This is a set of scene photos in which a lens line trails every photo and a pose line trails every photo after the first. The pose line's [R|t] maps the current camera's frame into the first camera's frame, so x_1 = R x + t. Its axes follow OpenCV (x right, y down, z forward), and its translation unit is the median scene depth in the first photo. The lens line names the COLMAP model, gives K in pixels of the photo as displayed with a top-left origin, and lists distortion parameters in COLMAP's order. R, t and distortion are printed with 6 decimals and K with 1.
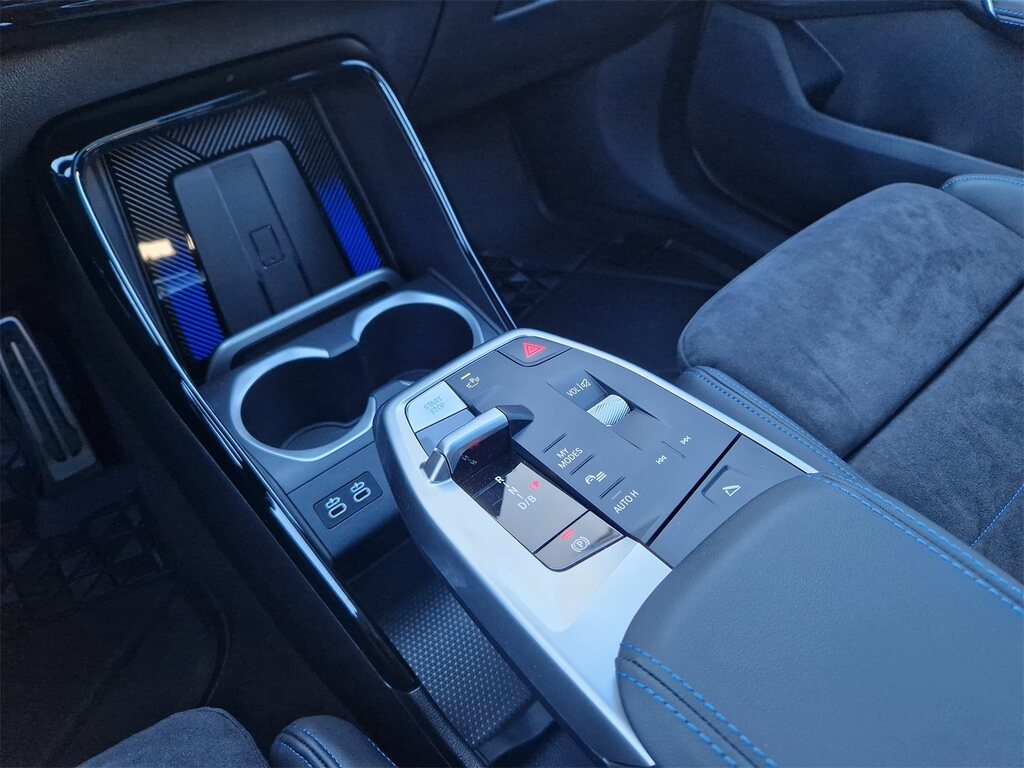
lens RADIAL K [[672.7, 0, 511.5], [0, 672.7, 397.6], [0, 0, 1]] dist [0.026710, 0.000565]
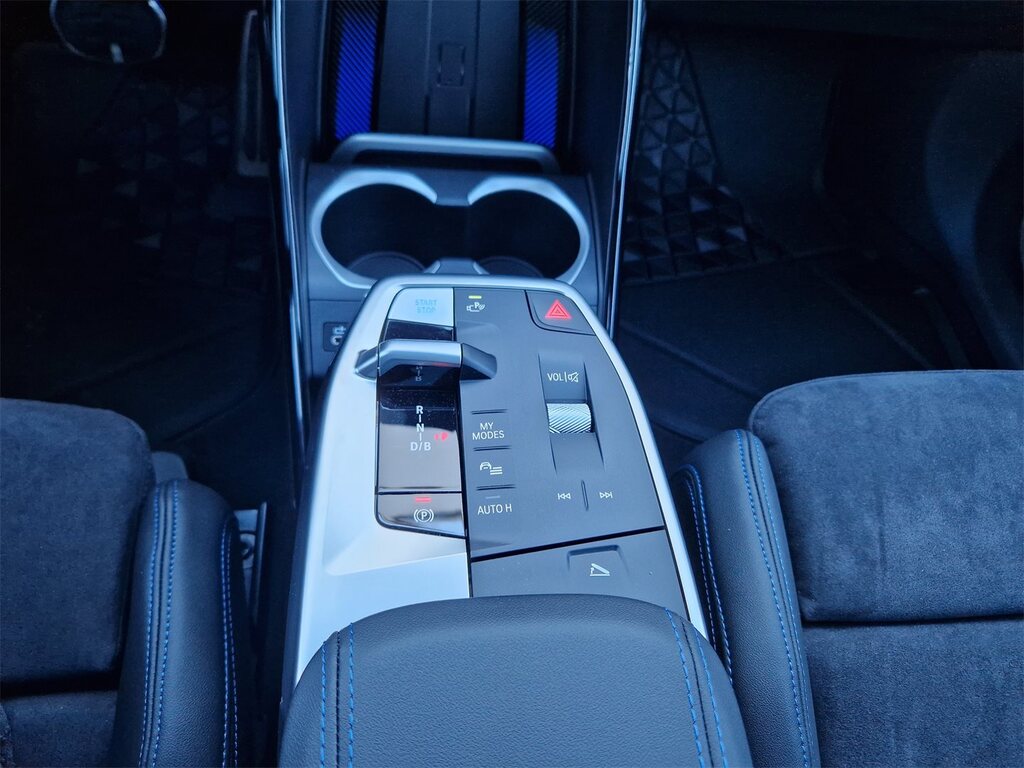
lens RADIAL K [[683.5, 0, 515.6], [0, 683.5, 389.2], [0, 0, 1]] dist [0.027463, -0.004011]
pose [[0.796194, 0.571555, -0.198495, 0.178043], [-0.531823, 0.817548, 0.220860, -0.125719], [0.288512, -0.070283, 0.954893, 0.080719]]
